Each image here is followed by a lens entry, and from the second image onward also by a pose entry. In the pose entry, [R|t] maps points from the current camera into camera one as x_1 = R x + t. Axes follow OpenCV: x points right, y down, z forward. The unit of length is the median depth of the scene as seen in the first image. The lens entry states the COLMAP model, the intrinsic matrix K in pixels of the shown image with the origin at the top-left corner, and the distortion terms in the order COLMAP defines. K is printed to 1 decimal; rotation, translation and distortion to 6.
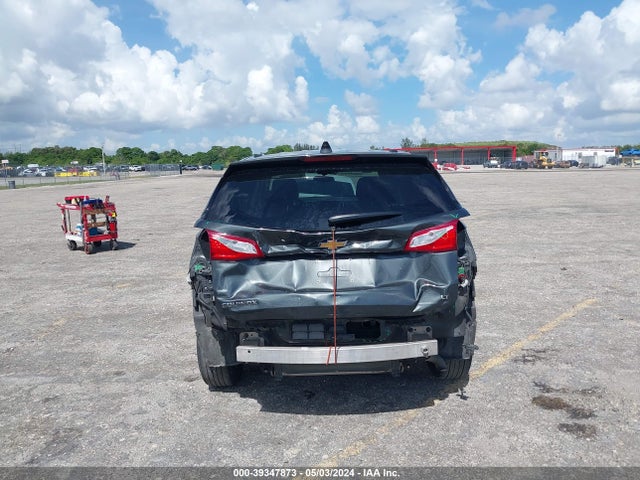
lens RADIAL K [[519.7, 0, 324.0], [0, 519.7, 238.0], [0, 0, 1]] dist [0.009166, -0.009331]
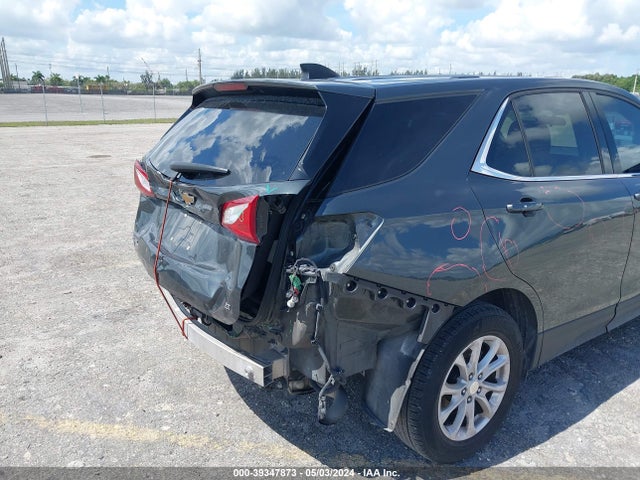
lens RADIAL K [[519.7, 0, 323.3], [0, 519.7, 254.1], [0, 0, 1]] dist [0.009166, -0.009331]
pose [[0.570375, 0.269702, -0.775843, 0.621538], [-0.141811, 0.962706, 0.230406, -0.096688], [0.809050, -0.021395, 0.587351, 0.550648]]
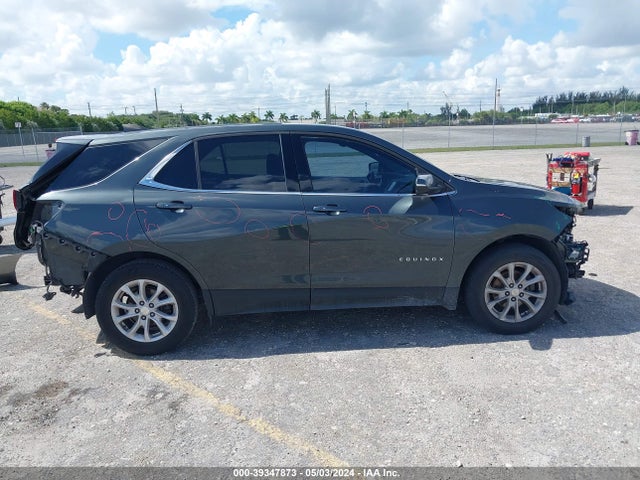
lens RADIAL K [[519.7, 0, 317.9], [0, 519.7, 244.1], [0, 0, 1]] dist [0.009166, -0.009331]
pose [[0.059943, 0.240796, -0.968723, 1.303697], [-0.116356, 0.965538, 0.232805, -0.243147], [0.991397, 0.098762, 0.085896, 1.326223]]
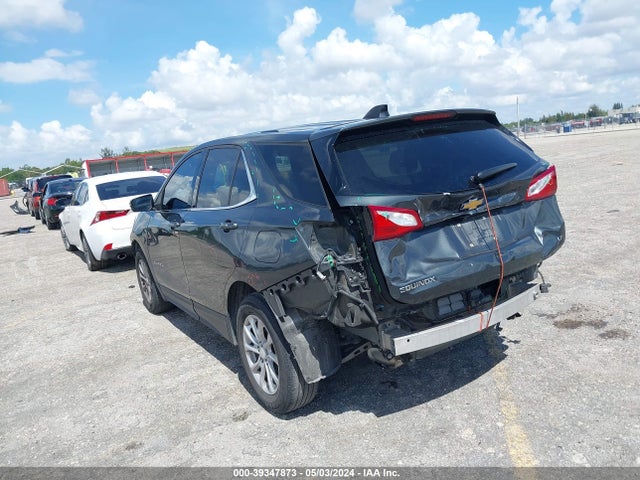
lens RADIAL K [[519.7, 0, 323.4], [0, 519.7, 236.7], [0, 0, 1]] dist [0.009166, -0.009331]
pose [[0.835749, -0.157294, 0.526101, -0.569572], [0.165820, 0.985660, 0.031275, -0.003532], [-0.523476, 0.061100, 0.849847, 0.265281]]
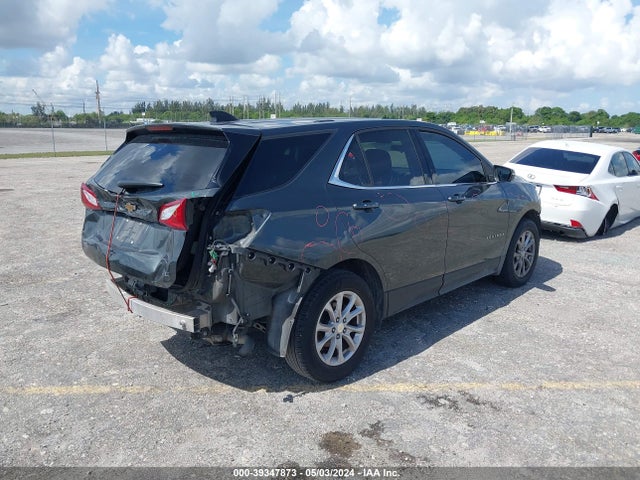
lens RADIAL K [[519.7, 0, 325.1], [0, 519.7, 244.2], [0, 0, 1]] dist [0.009166, -0.009331]
pose [[0.707274, 0.182958, -0.682854, 0.864904], [-0.123388, 0.983052, 0.135590, -0.090106], [0.696088, -0.011643, 0.717862, 0.384467]]
